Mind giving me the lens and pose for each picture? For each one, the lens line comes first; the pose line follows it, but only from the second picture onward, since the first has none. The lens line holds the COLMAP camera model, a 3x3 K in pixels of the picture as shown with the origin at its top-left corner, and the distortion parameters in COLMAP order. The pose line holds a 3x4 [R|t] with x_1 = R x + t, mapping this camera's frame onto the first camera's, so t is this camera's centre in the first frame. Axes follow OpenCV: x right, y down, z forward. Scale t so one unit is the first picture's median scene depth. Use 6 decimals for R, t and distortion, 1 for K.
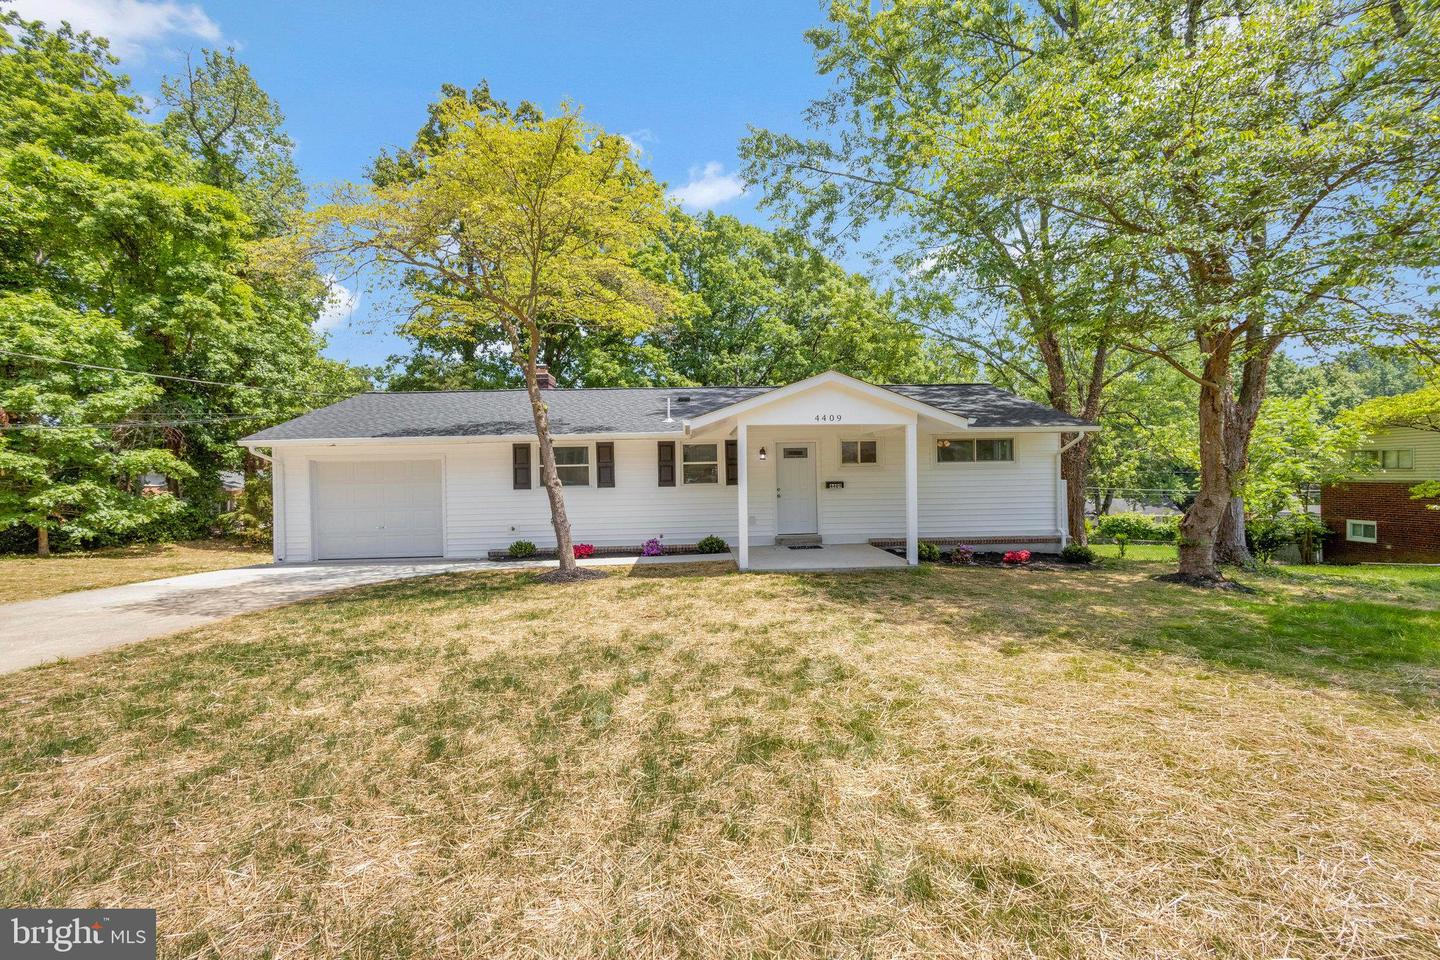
lens RADIAL K [[616.9, 0, 720.0], [0, 616.9, 480.0], [0, 0, 1]] dist [-0.002253, -0.000209]
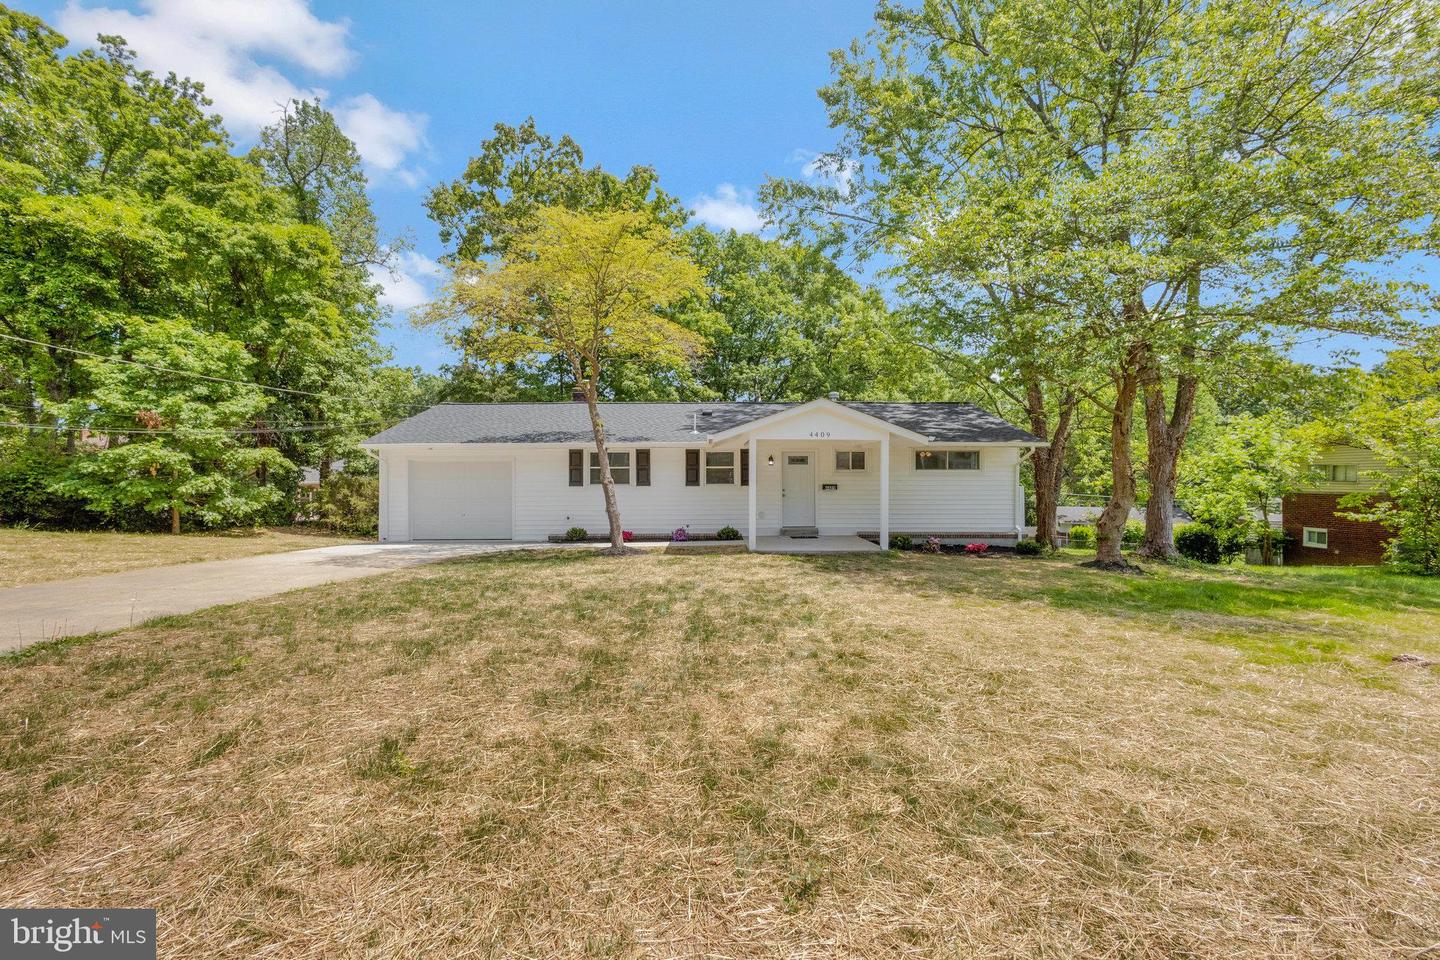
lens RADIAL K [[620.4, 0, 721.9], [0, 620.4, 482.2], [0, 0, 1]] dist [0.001072, -0.000205]
pose [[0.999483, 0.016782, -0.027413, 0.005315], [-0.016814, 0.999858, -0.000940, 0.002614], [0.027393, 0.001401, 0.999624, -0.202256]]
